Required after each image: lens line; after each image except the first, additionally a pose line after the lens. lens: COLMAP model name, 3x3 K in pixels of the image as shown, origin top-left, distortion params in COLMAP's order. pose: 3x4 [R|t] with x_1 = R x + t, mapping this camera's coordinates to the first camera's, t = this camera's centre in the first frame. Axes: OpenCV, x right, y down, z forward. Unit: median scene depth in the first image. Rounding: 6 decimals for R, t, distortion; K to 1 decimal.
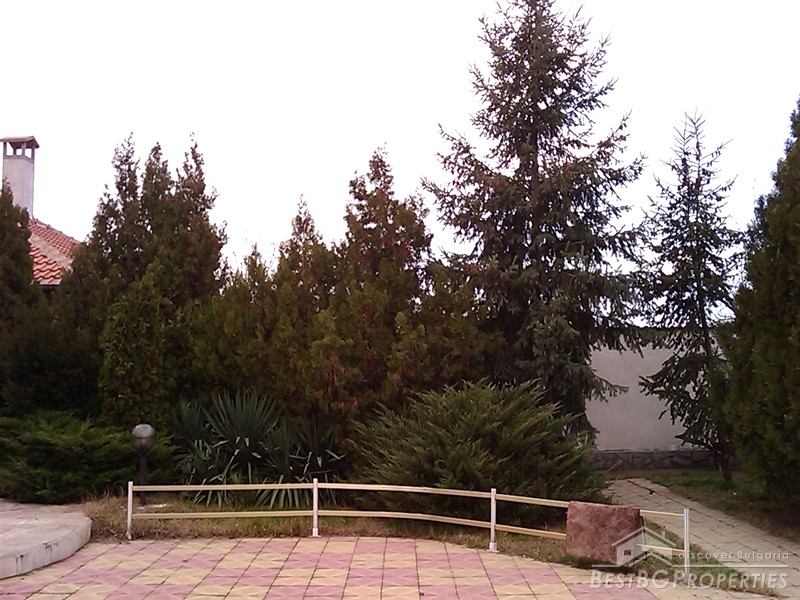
lens RADIAL K [[844.3, 0, 421.9], [0, 844.3, 301.5], [0, 0, 1]] dist [-0.032491, -0.033010]
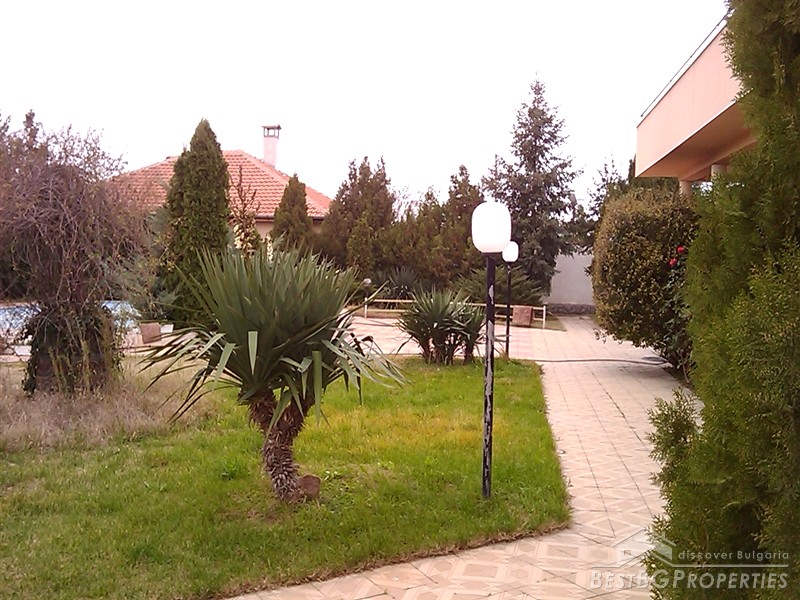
lens RADIAL K [[838.1, 0, 415.7], [0, 838.1, 298.3], [0, 0, 1]] dist [-0.017432, -0.065457]
pose [[0.987255, 0.039270, -0.154226, 0.179211], [-0.018603, 0.990910, 0.133231, -0.115211], [0.158056, -0.128664, 0.979012, -1.241482]]
